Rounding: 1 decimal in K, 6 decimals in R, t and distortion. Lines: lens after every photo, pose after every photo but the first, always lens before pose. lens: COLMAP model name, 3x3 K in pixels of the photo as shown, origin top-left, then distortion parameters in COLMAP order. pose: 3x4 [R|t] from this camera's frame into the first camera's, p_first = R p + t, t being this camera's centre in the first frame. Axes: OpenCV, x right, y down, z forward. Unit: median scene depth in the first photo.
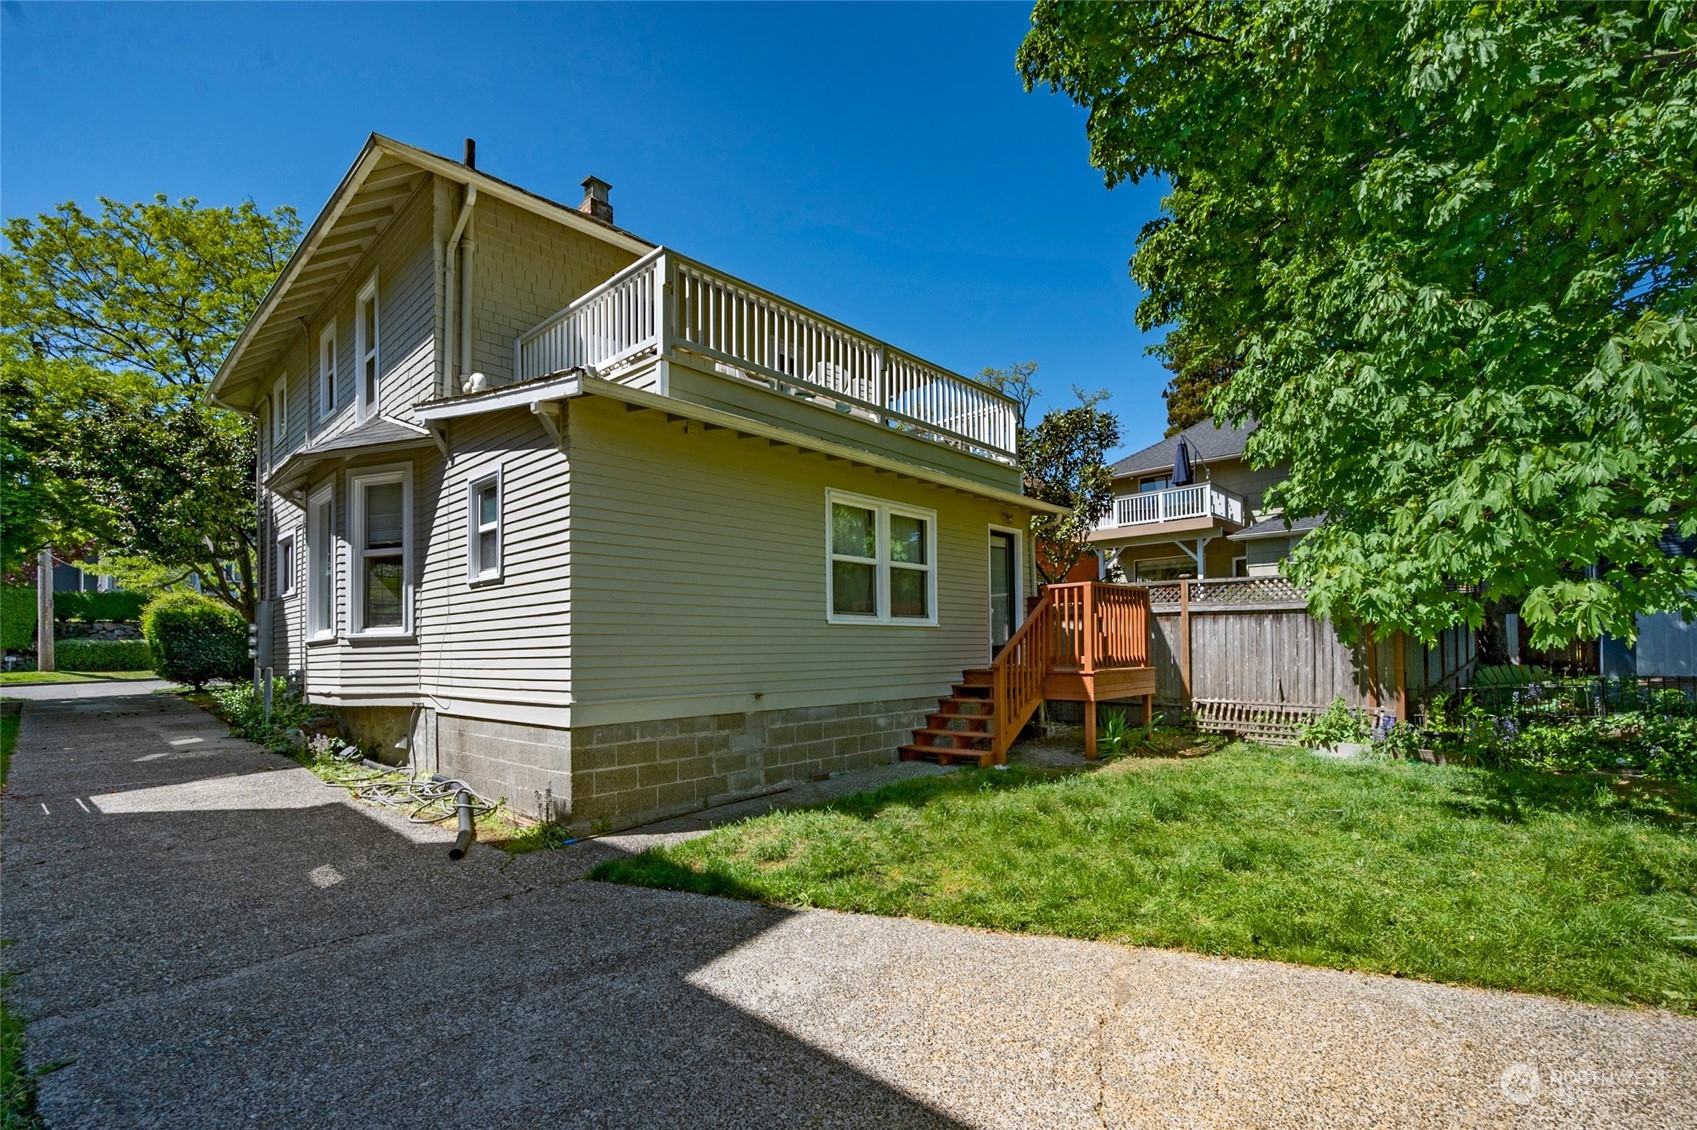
lens RADIAL K [[764.6, 0, 886.1], [0, 764.6, 646.1], [0, 0, 1]] dist [0.001573, 0.000087]
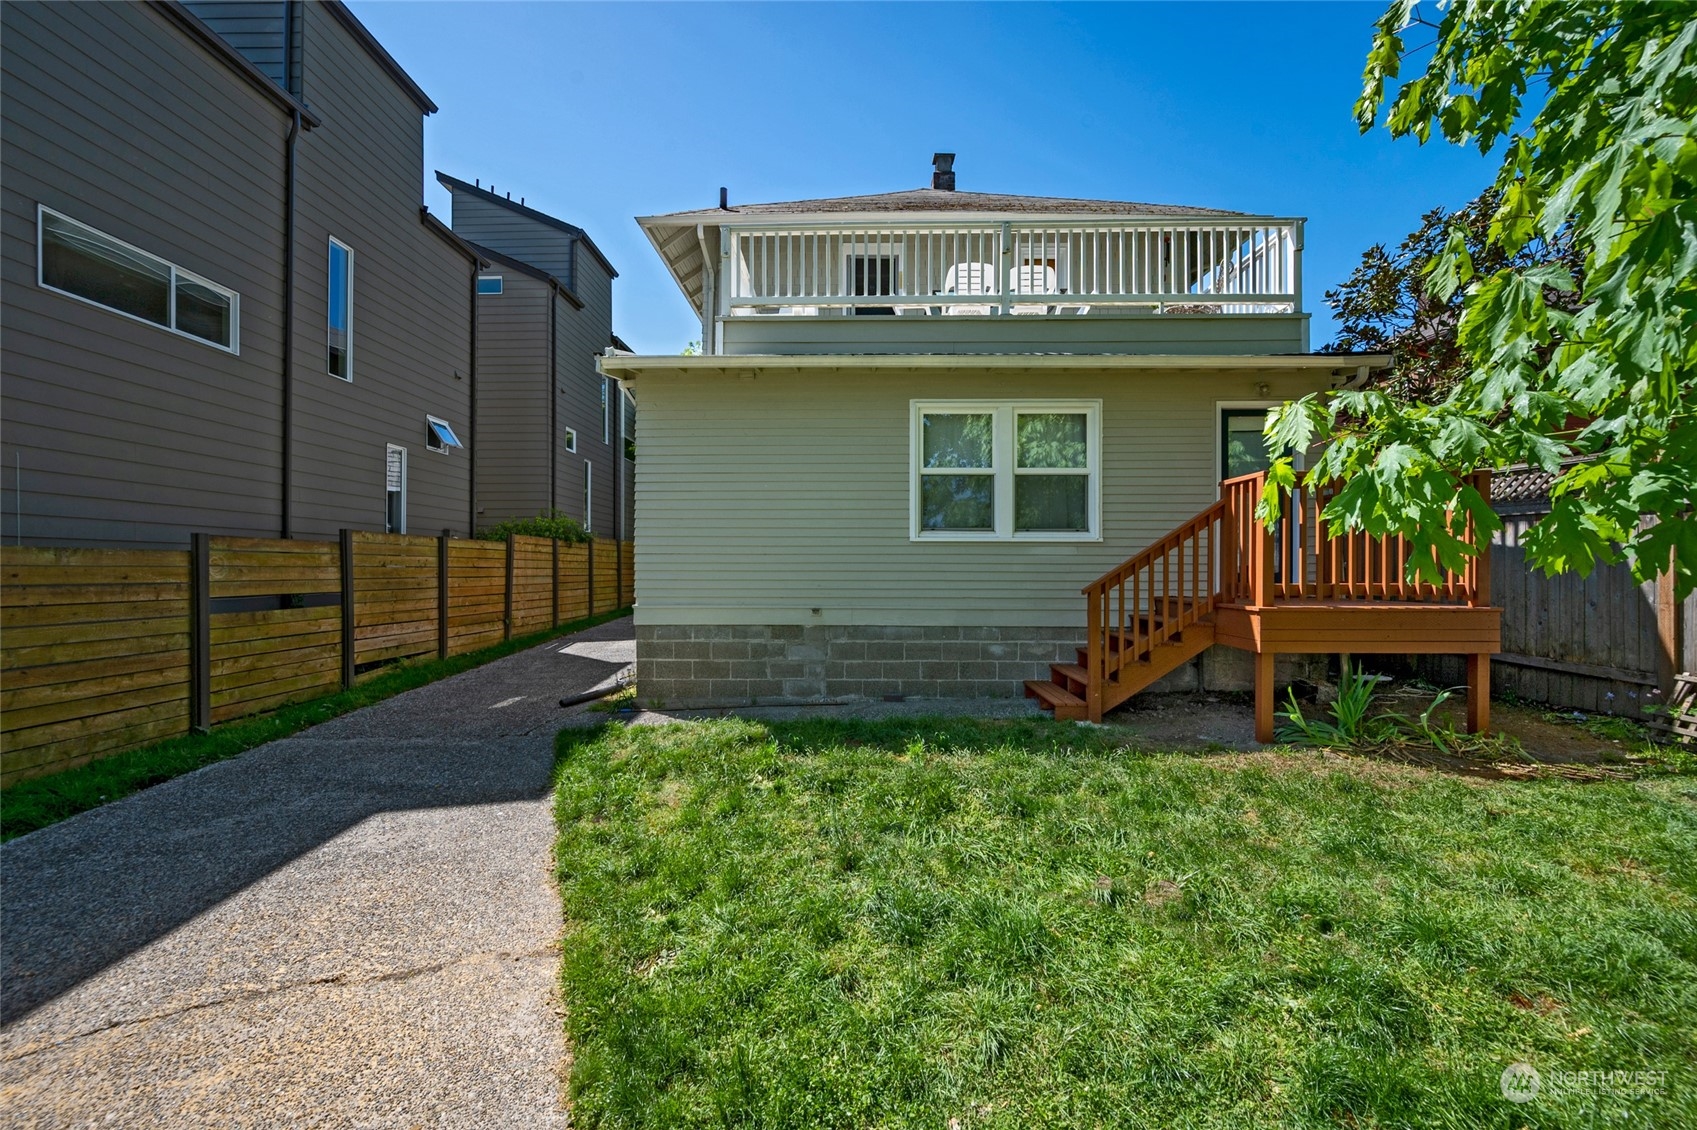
lens RADIAL K [[681.2, 0, 847.4], [0, 681.2, 563.8], [0, 0, 1]] dist [-0.000804, 0.000182]
pose [[0.648120, 0.012192, -0.761440, 0.562038], [-0.005614, 0.999921, 0.011232, -0.010818], [0.761517, -0.003005, 0.648138, 0.405346]]
